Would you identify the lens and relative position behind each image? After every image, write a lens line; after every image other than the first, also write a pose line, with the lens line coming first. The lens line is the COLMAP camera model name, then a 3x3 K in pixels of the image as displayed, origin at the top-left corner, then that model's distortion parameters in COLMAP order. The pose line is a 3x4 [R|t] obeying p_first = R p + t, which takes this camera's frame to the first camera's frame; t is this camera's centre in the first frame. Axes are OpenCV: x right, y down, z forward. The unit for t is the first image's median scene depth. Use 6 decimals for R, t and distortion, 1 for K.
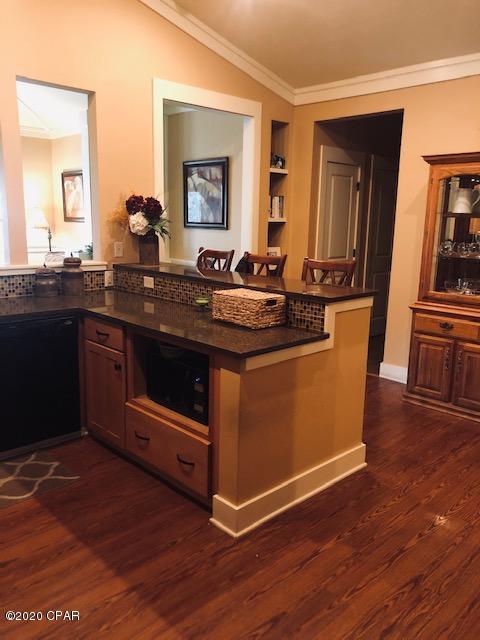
lens RADIAL K [[525.8, 0, 238.1], [0, 525.8, 321.4], [0, 0, 1]] dist [0.002749, 0.000517]
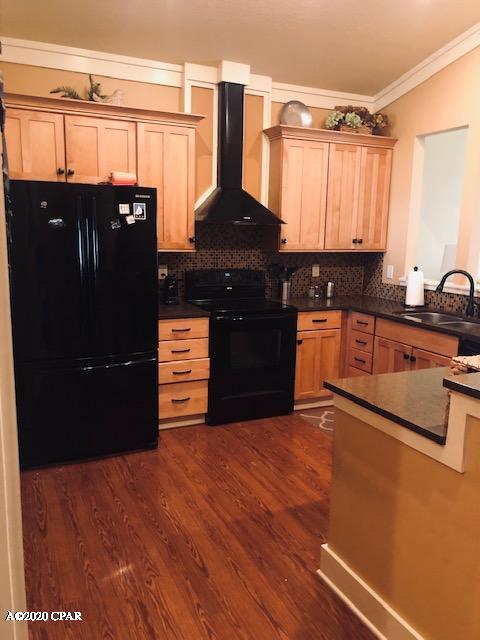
lens RADIAL K [[525.8, 0, 239.8], [0, 525.8, 320.0], [0, 0, 1]] dist [0.002749, 0.000517]
pose [[-0.328128, 0.138316, -0.934452, 0.974316], [-0.207280, 0.954571, 0.214079, -0.229779], [0.921611, 0.263938, -0.284551, 1.128572]]
